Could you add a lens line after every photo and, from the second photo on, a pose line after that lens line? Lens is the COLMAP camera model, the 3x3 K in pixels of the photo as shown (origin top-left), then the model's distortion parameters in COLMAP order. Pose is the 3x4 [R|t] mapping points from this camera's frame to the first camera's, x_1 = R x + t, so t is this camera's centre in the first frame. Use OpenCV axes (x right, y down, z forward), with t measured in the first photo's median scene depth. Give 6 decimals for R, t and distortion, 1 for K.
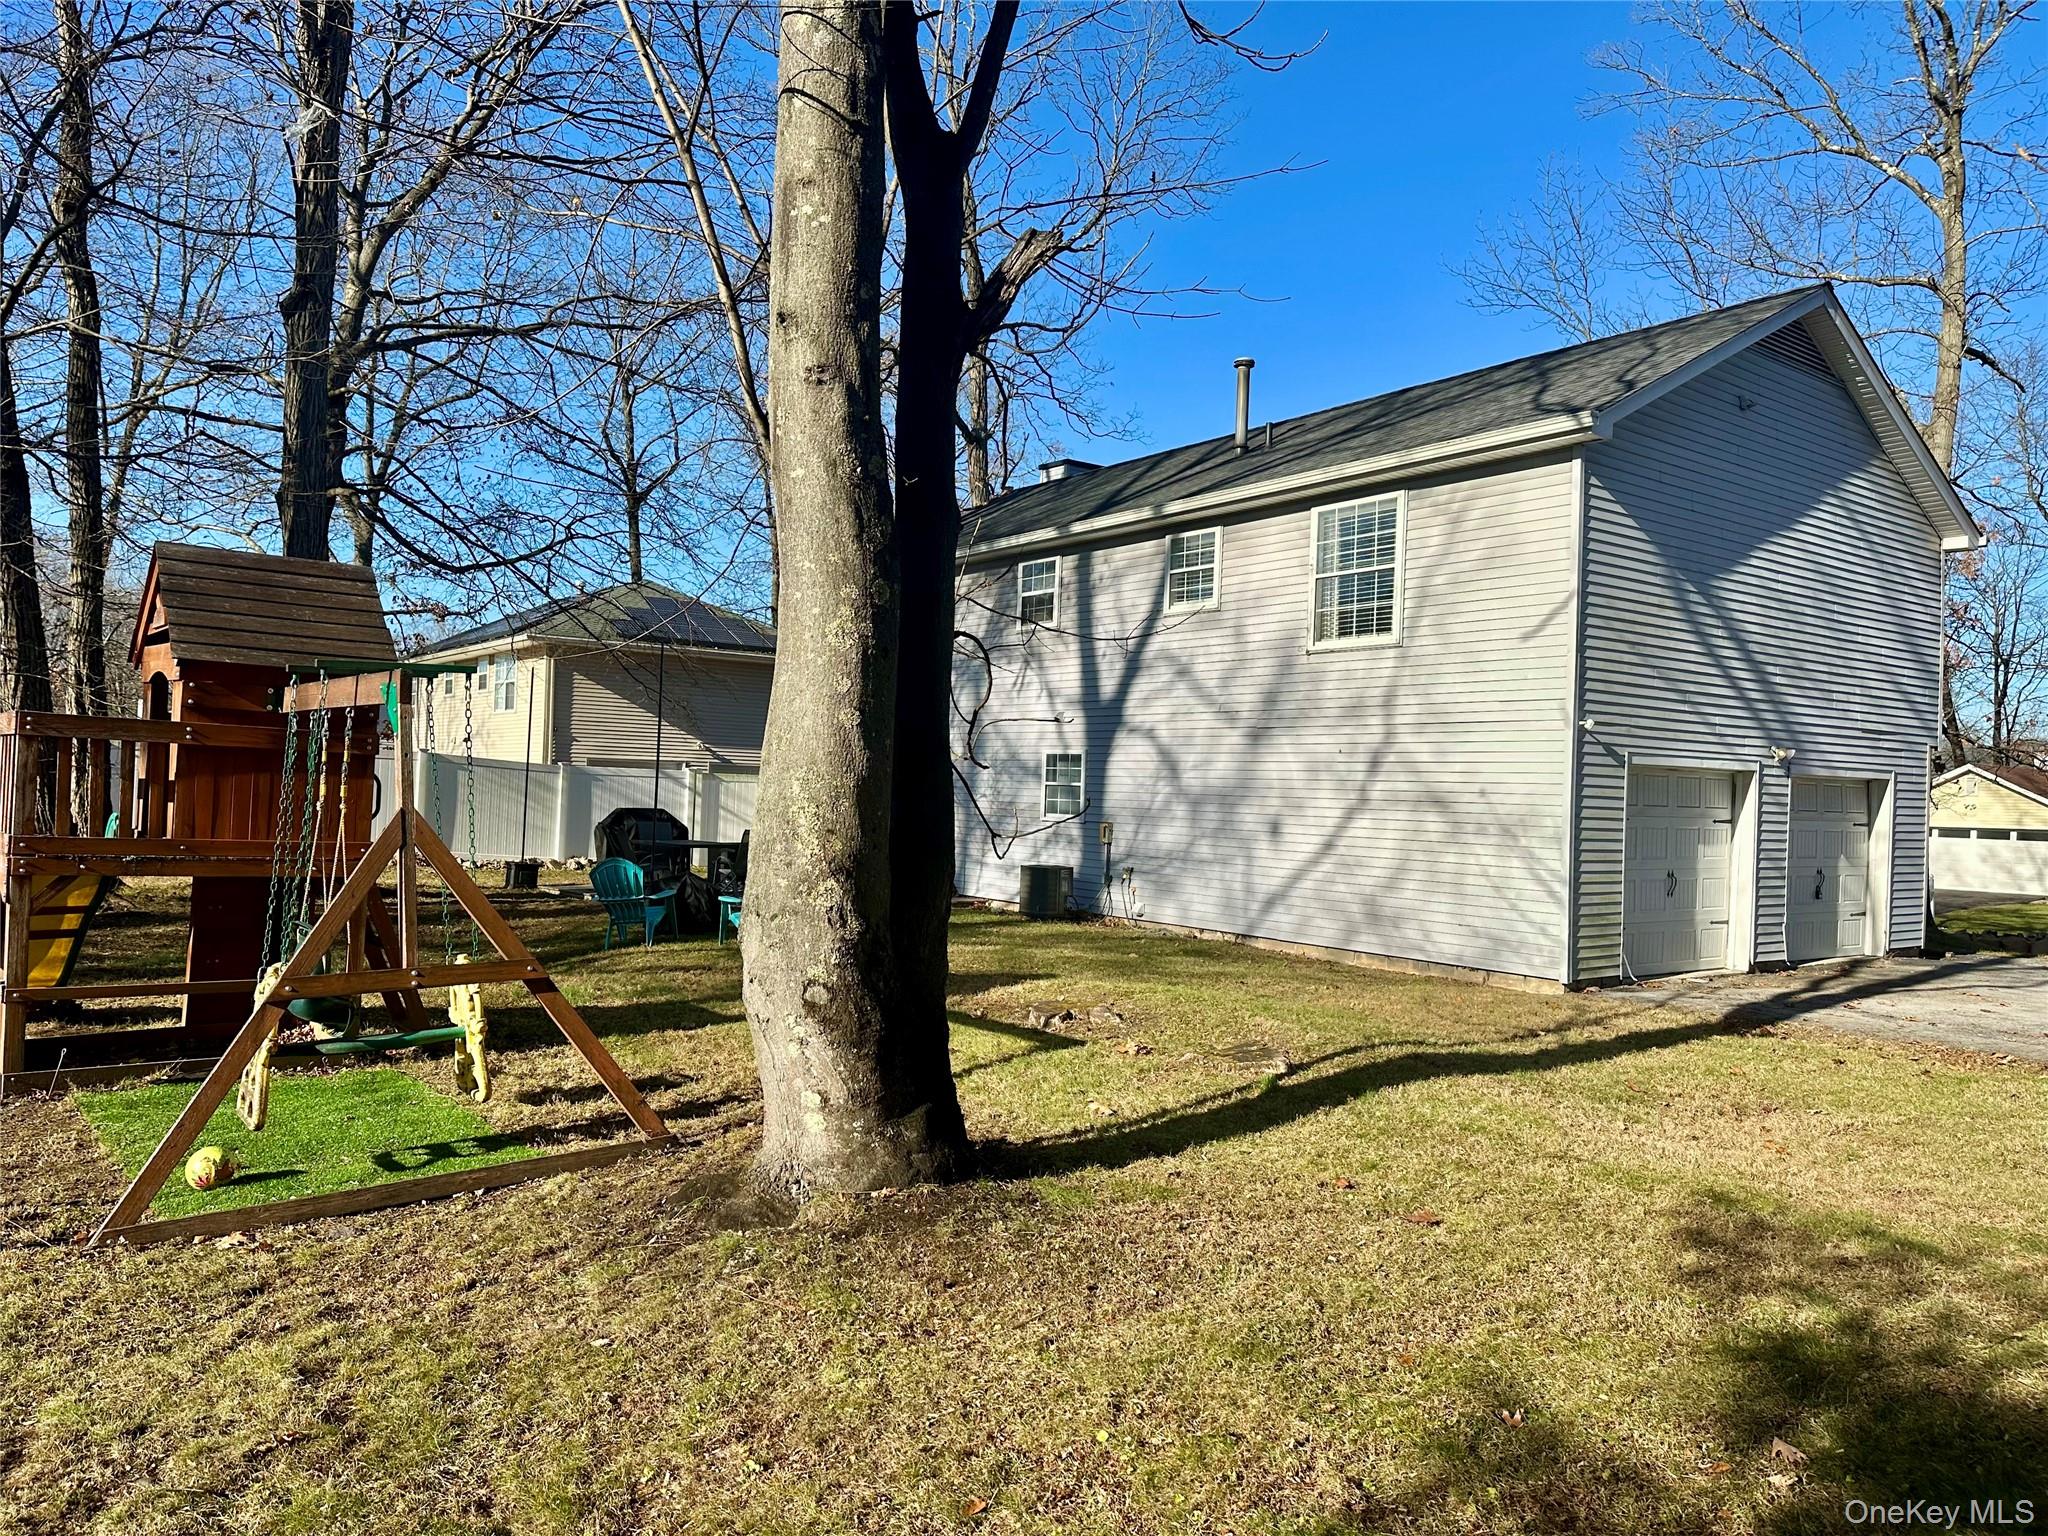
lens RADIAL K [[1426.3, 0, 1024.3], [0, 1426.3, 770.2], [0, 0, 1]] dist [-0.001475, -0.004280]
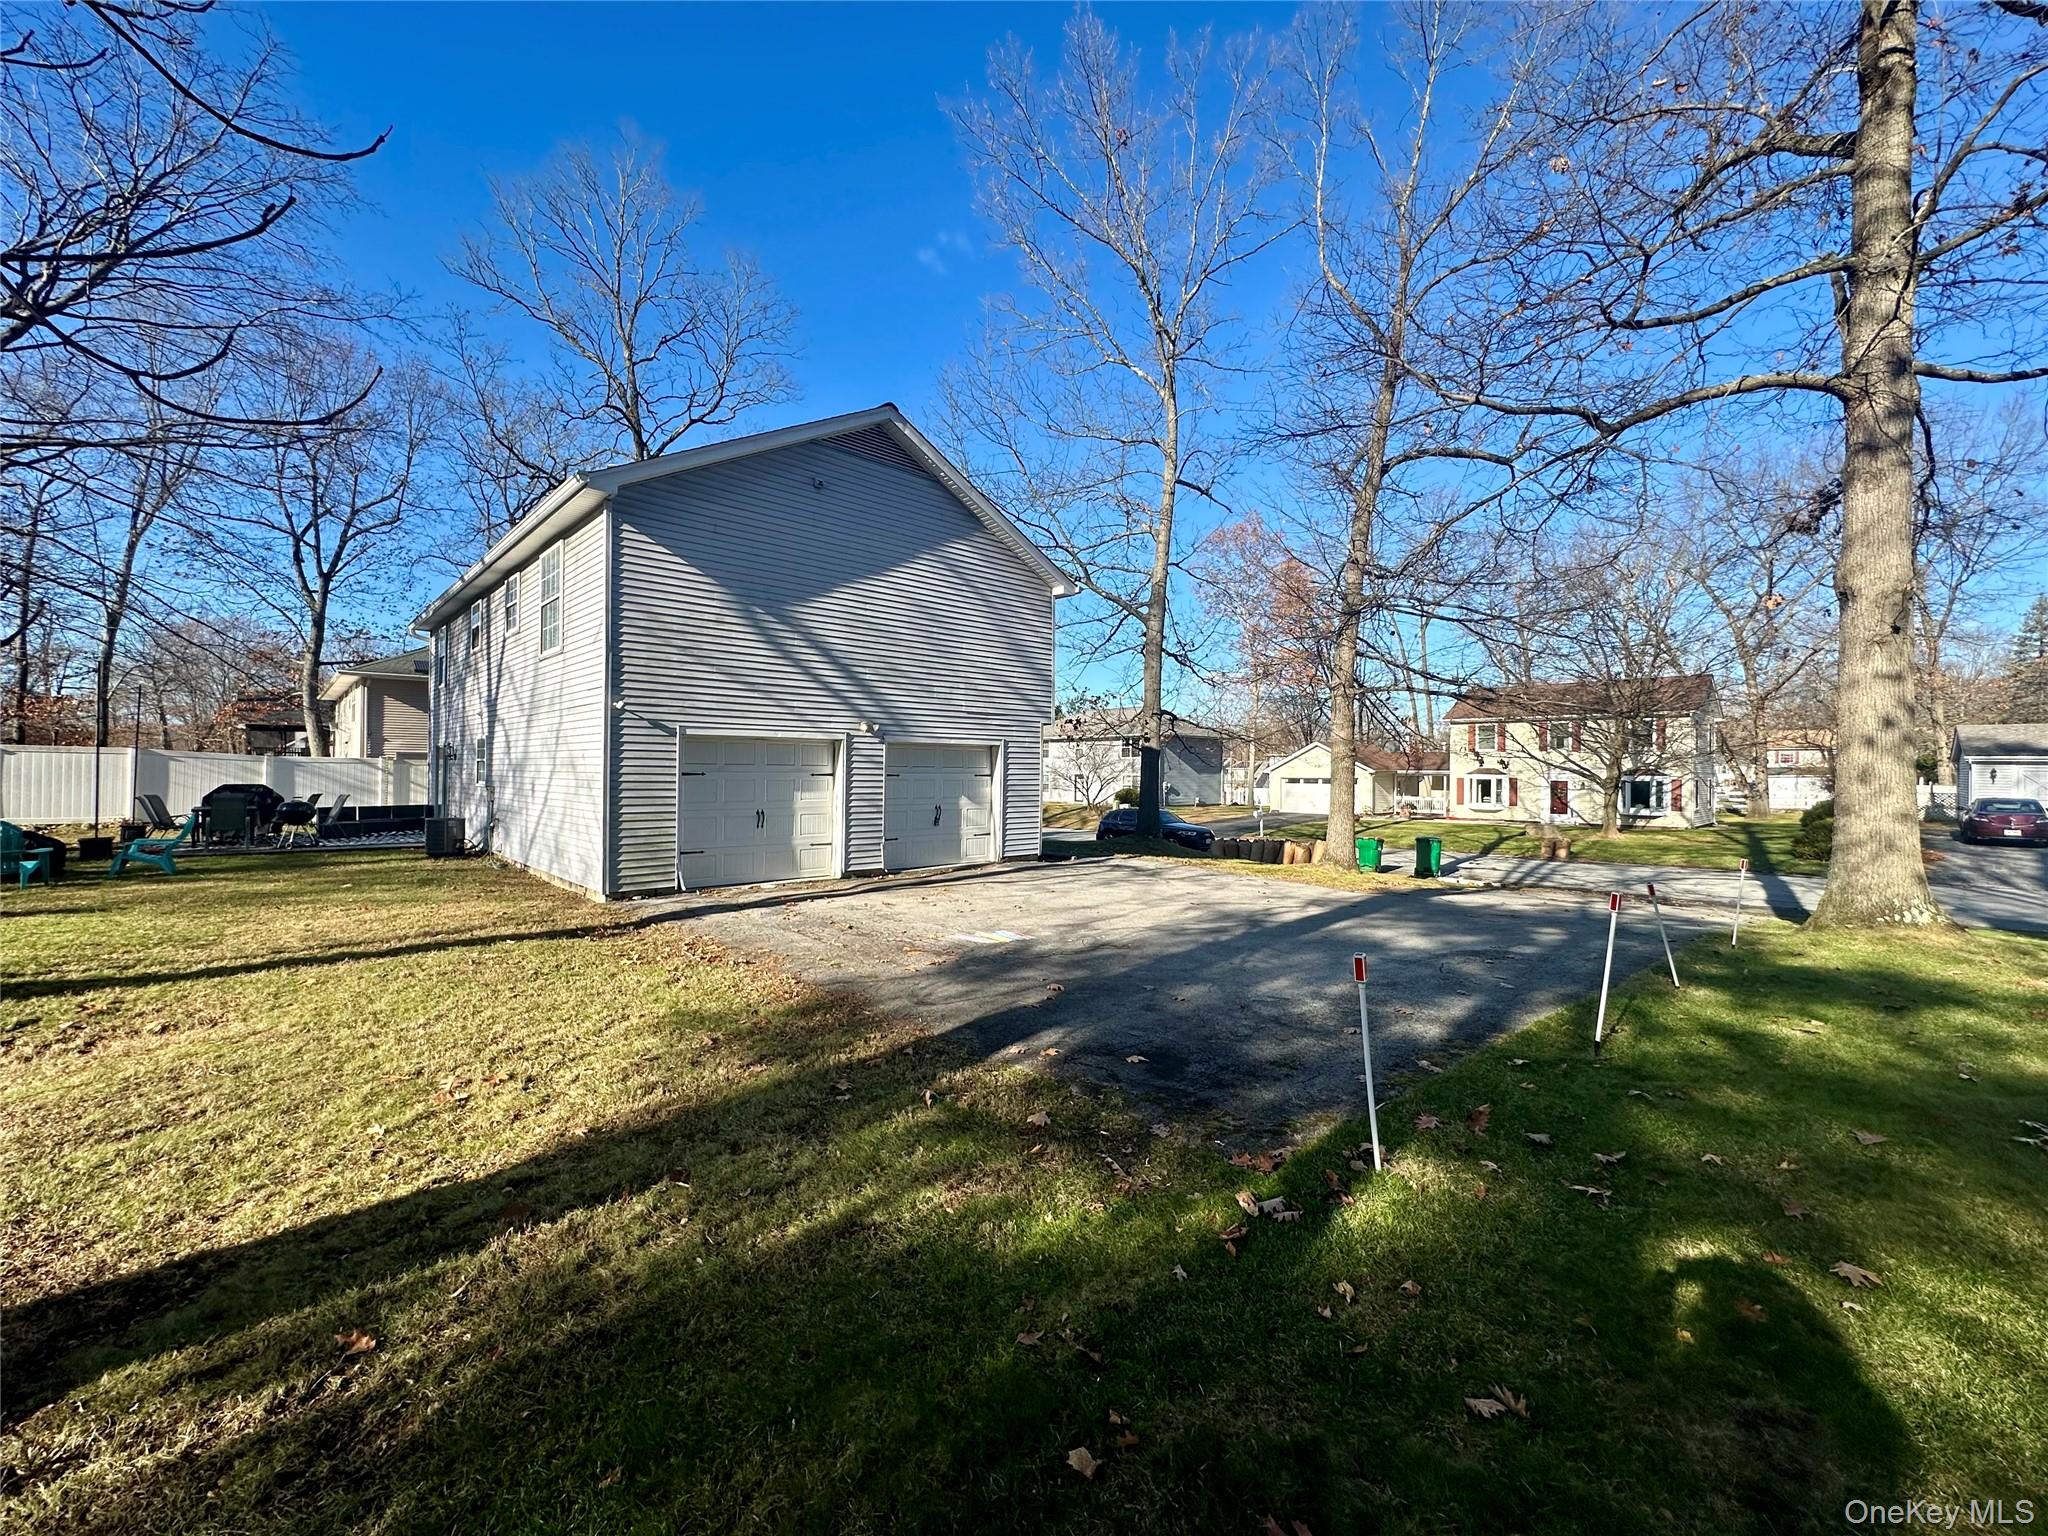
lens RADIAL K [[810.8, 0, 1026.0], [0, 810.8, 762.4], [0, 0, 1]] dist [0.003363, 0.000216]
pose [[0.993271, -0.020589, 0.113966, 0.570952], [0.019930, 0.999777, 0.006920, 0.020597], [-0.114083, -0.004602, 0.993461, 0.148861]]
